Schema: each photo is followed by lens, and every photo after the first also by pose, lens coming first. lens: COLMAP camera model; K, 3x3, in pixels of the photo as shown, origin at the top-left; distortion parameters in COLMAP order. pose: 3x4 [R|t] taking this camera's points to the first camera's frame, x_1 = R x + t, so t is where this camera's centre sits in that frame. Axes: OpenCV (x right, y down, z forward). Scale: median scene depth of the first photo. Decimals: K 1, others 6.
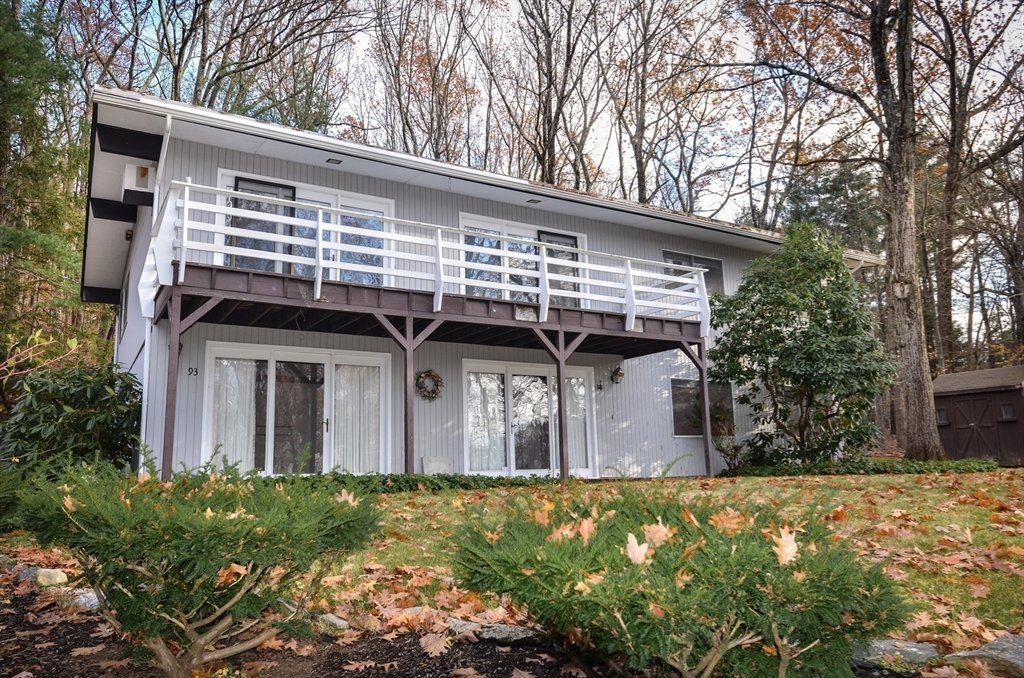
lens RADIAL K [[739.8, 0, 515.0], [0, 739.8, 329.0], [0, 0, 1]] dist [-0.035900, -0.003471]
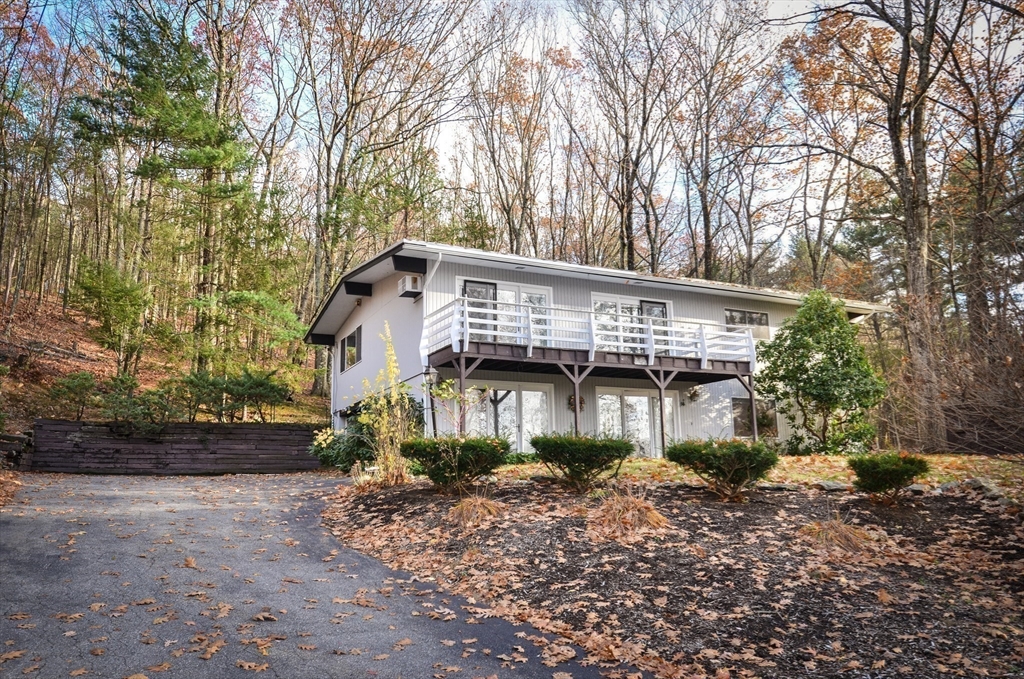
lens RADIAL K [[739.8, 0, 510.3], [0, 739.8, 349.7], [0, 0, 1]] dist [-0.035900, -0.003471]
pose [[0.996162, -0.010441, -0.086899, -0.100044], [0.011300, 0.999892, 0.009395, -0.048138], [0.086792, -0.010341, 0.996173, -0.512135]]
